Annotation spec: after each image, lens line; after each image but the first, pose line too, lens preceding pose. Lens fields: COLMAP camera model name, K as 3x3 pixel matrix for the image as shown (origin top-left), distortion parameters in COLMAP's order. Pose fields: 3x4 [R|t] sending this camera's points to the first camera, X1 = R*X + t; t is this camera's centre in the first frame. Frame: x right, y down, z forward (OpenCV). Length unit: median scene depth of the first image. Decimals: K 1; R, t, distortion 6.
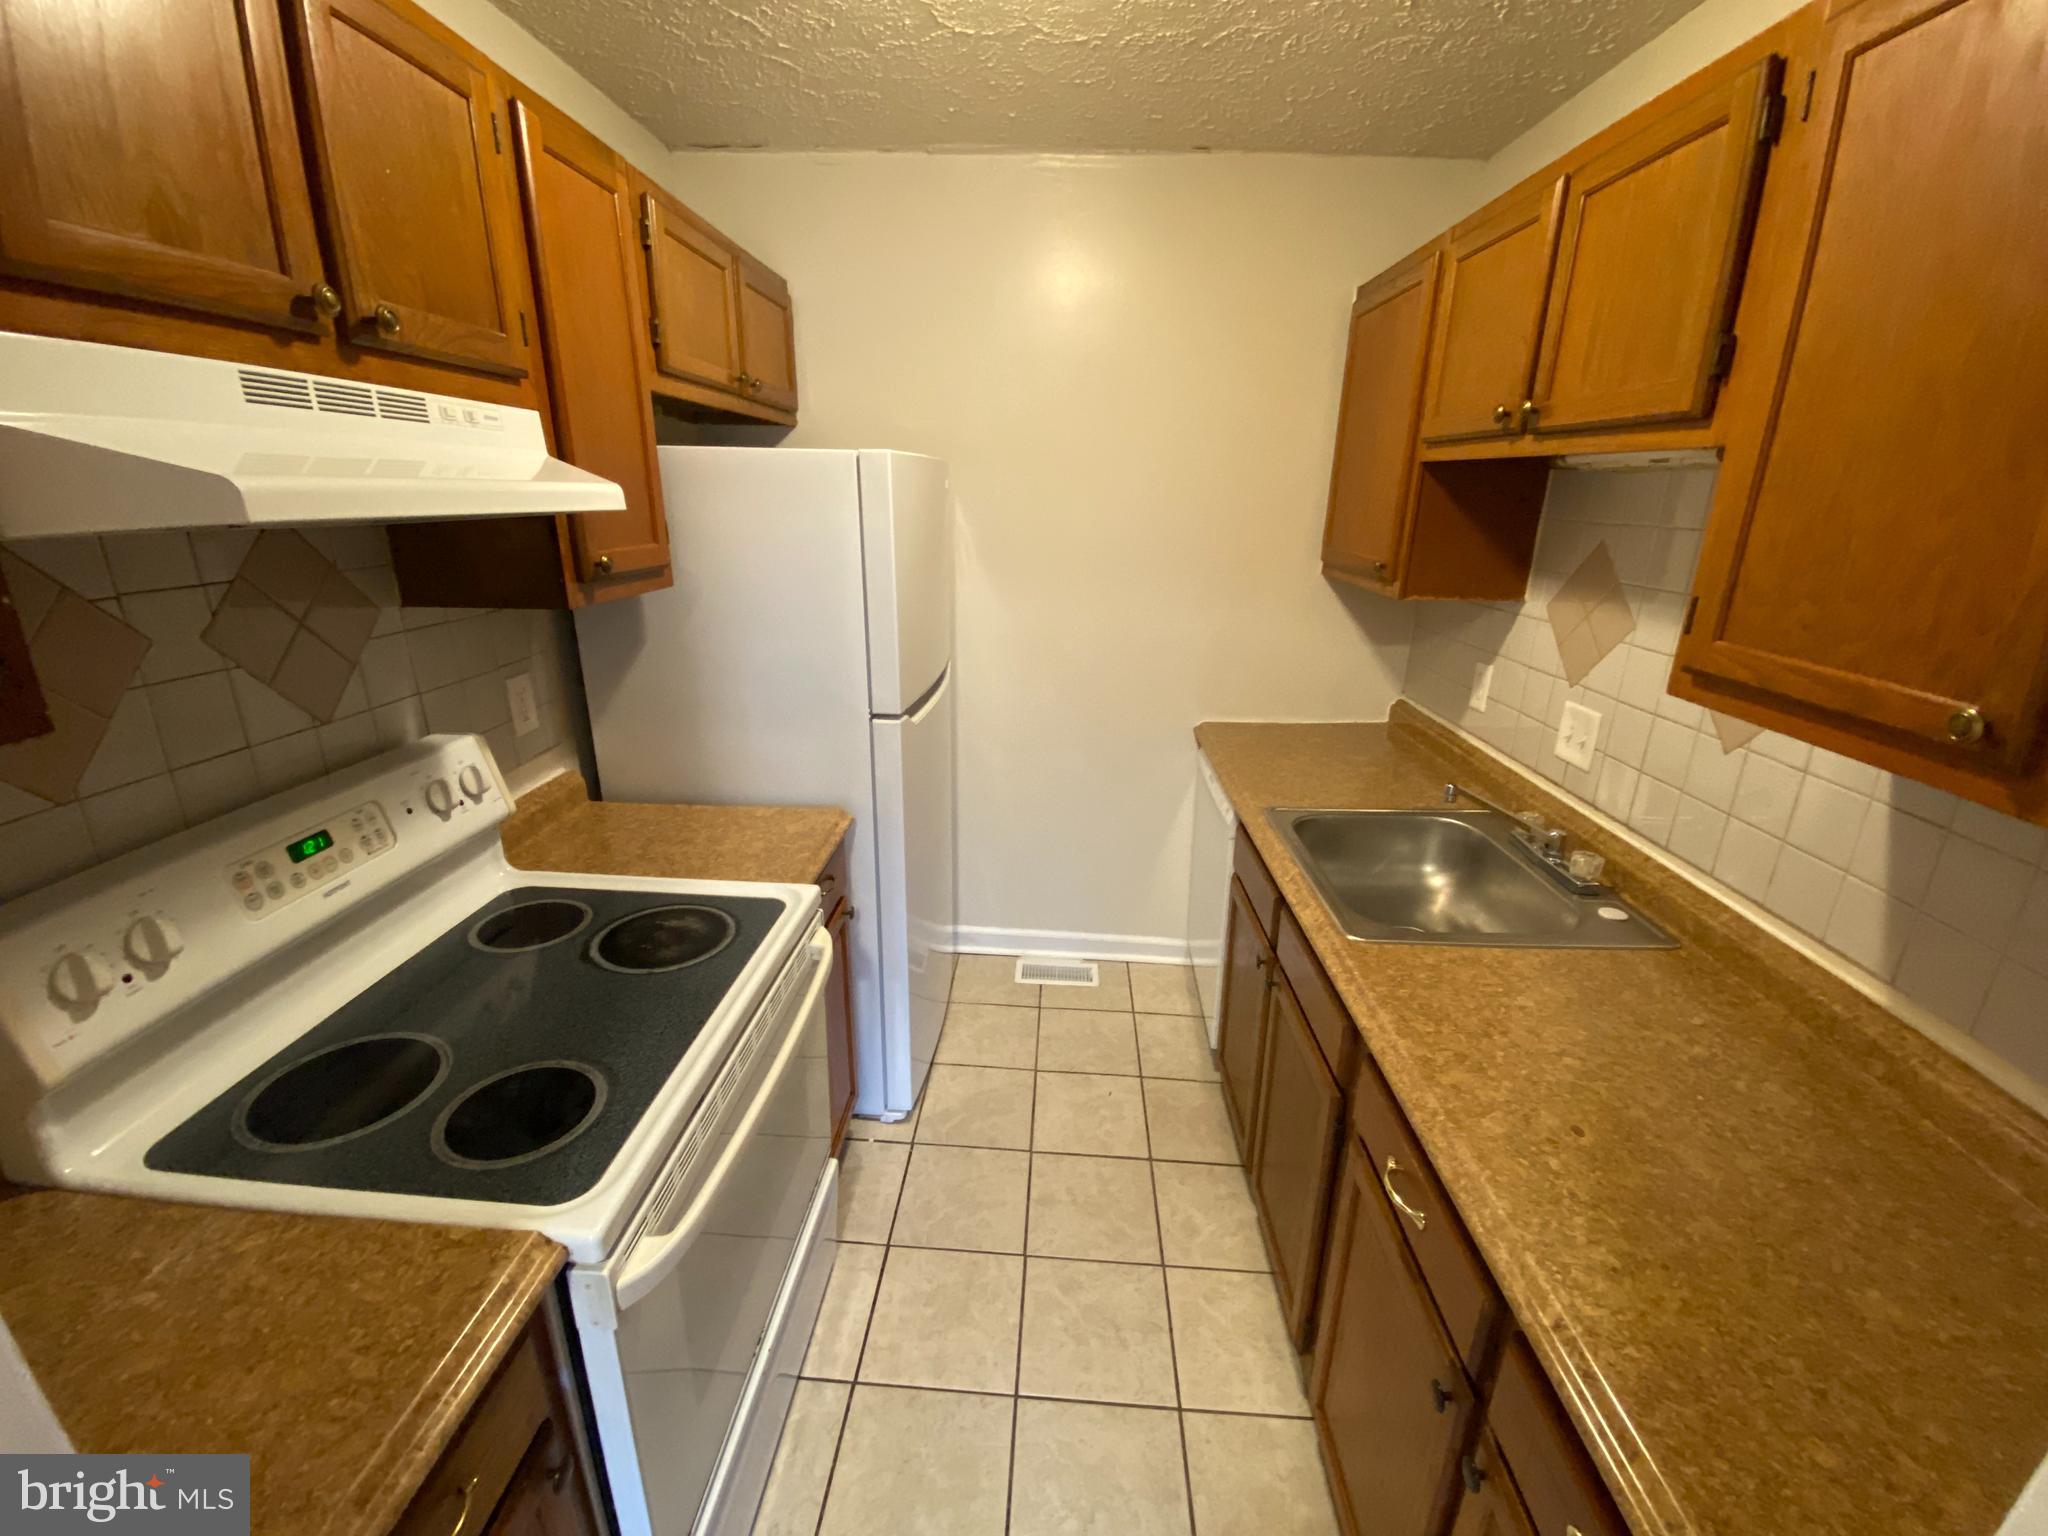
lens RADIAL K [[828.0, 0, 1028.4], [0, 828.0, 771.4], [0, 0, 1]] dist [0.027442, -0.022264]
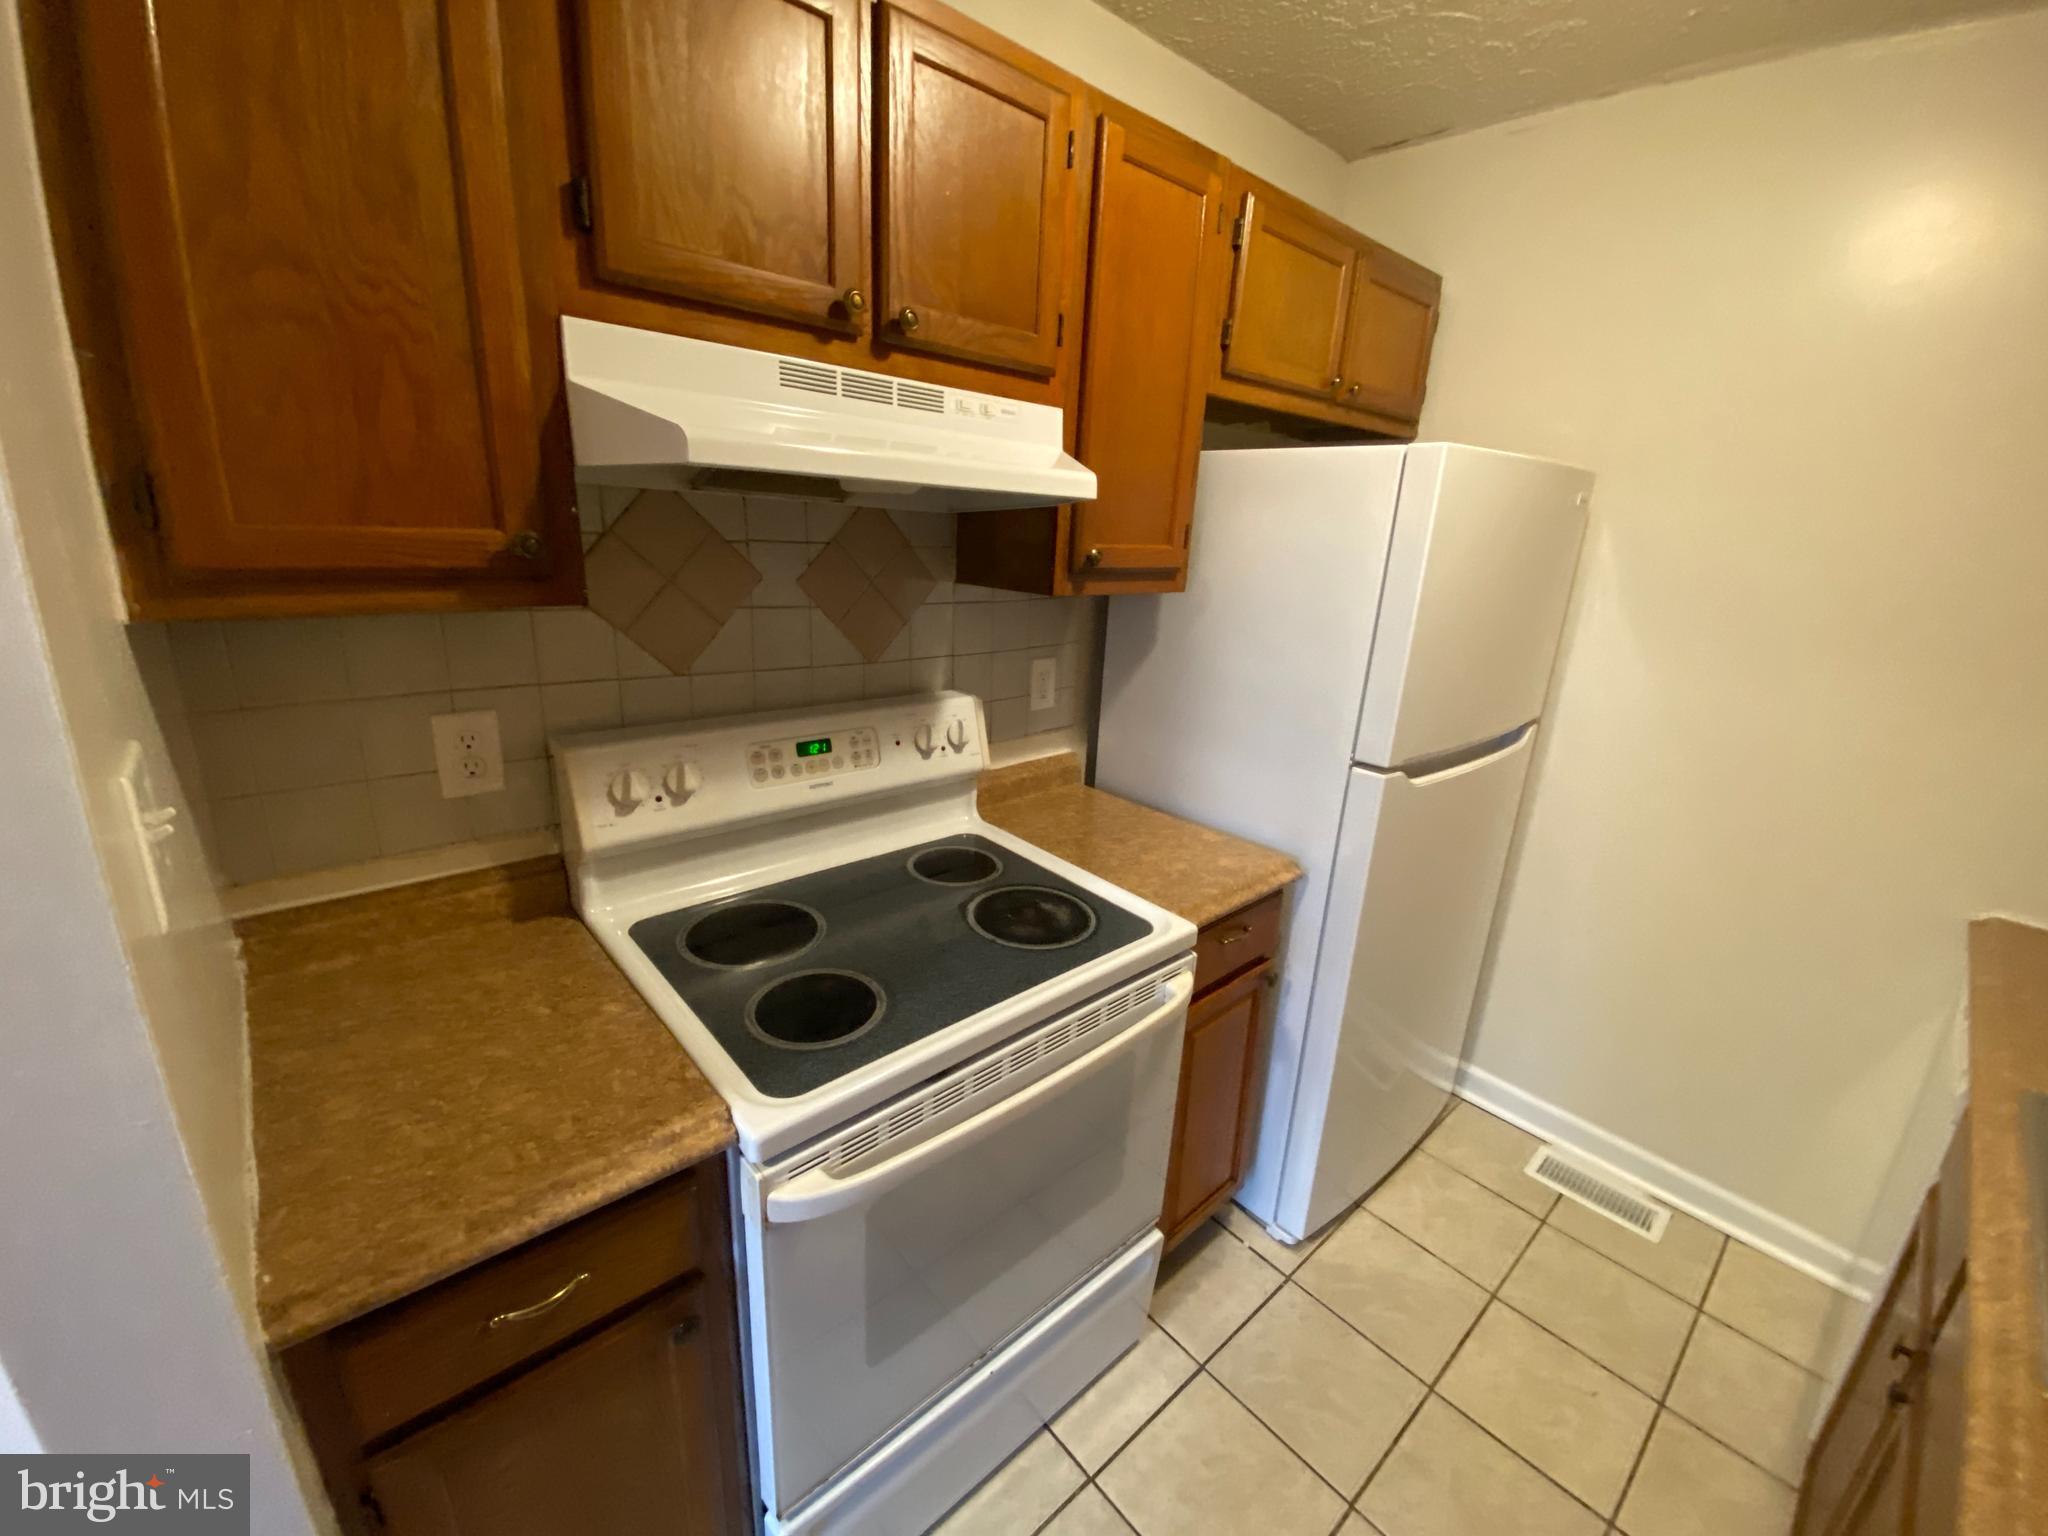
lens RADIAL K [[828.0, 0, 1028.4], [0, 828.0, 771.4], [0, 0, 1]] dist [0.027442, -0.022264]
pose [[0.702996, 0.224406, -0.674862, 0.181281], [-0.261212, 0.964064, 0.048470, -0.017296], [0.661487, 0.142208, 0.736351, 0.210409]]
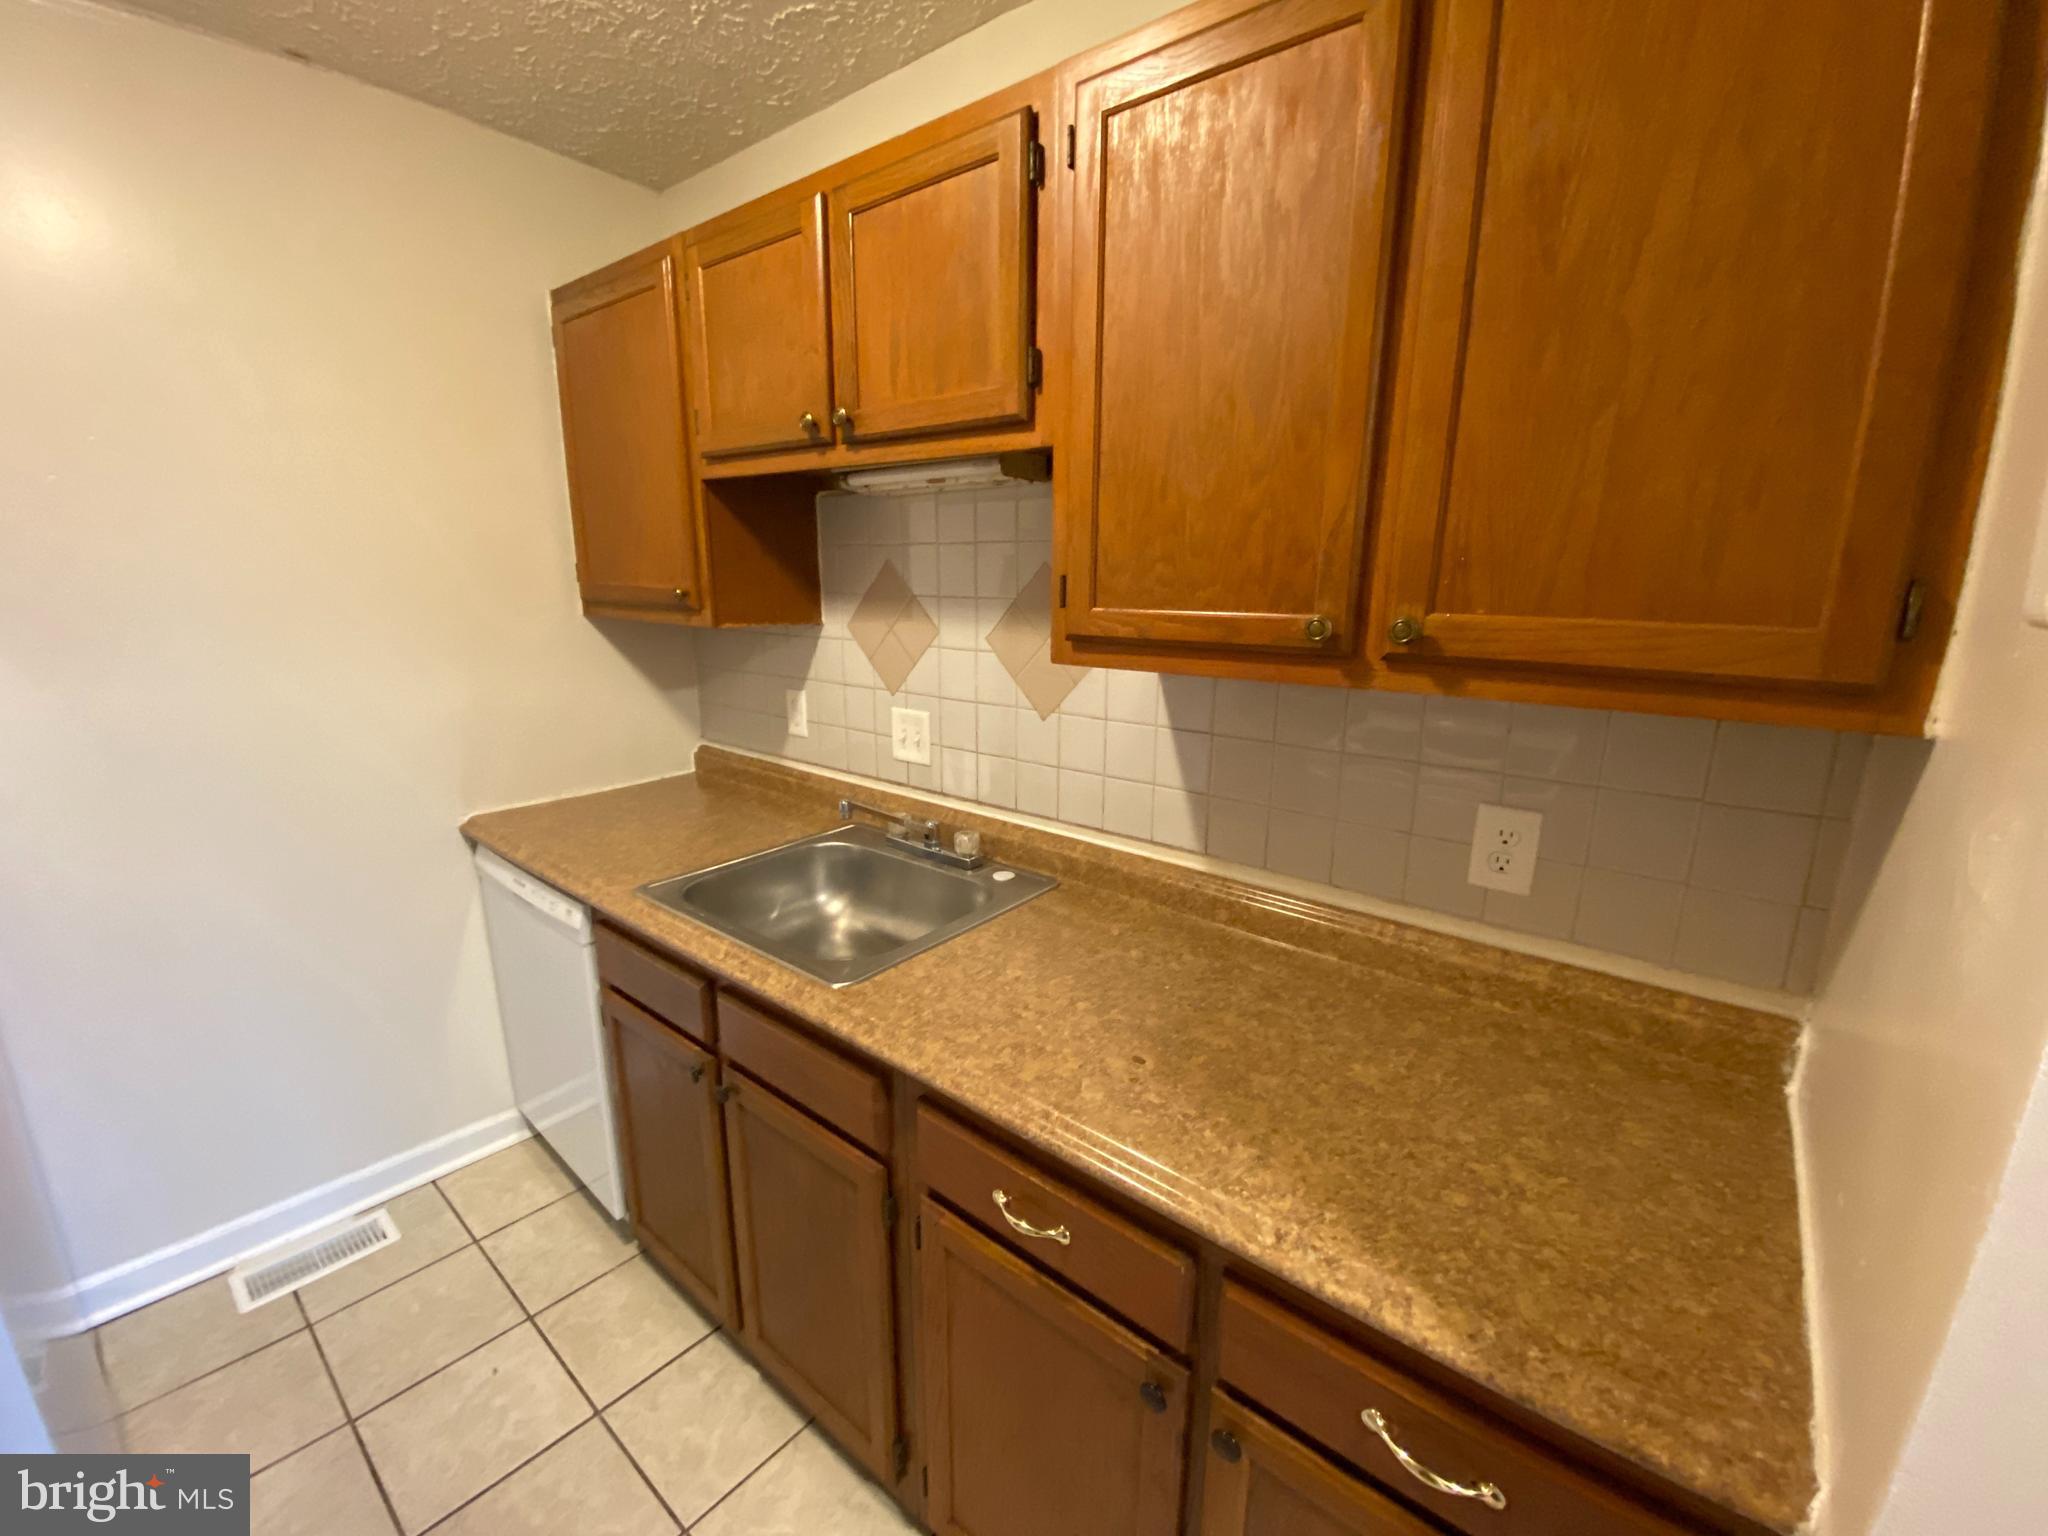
lens RADIAL K [[815.4, 0, 1044.7], [0, 815.4, 769.1], [0, 0, 1]] dist [0.028619, -0.024202]
pose [[0.589335, -0.185672, 0.786263, -0.109061], [0.252020, 0.966918, 0.039434, 0.001252], [-0.767574, 0.174914, 0.616632, 0.257493]]
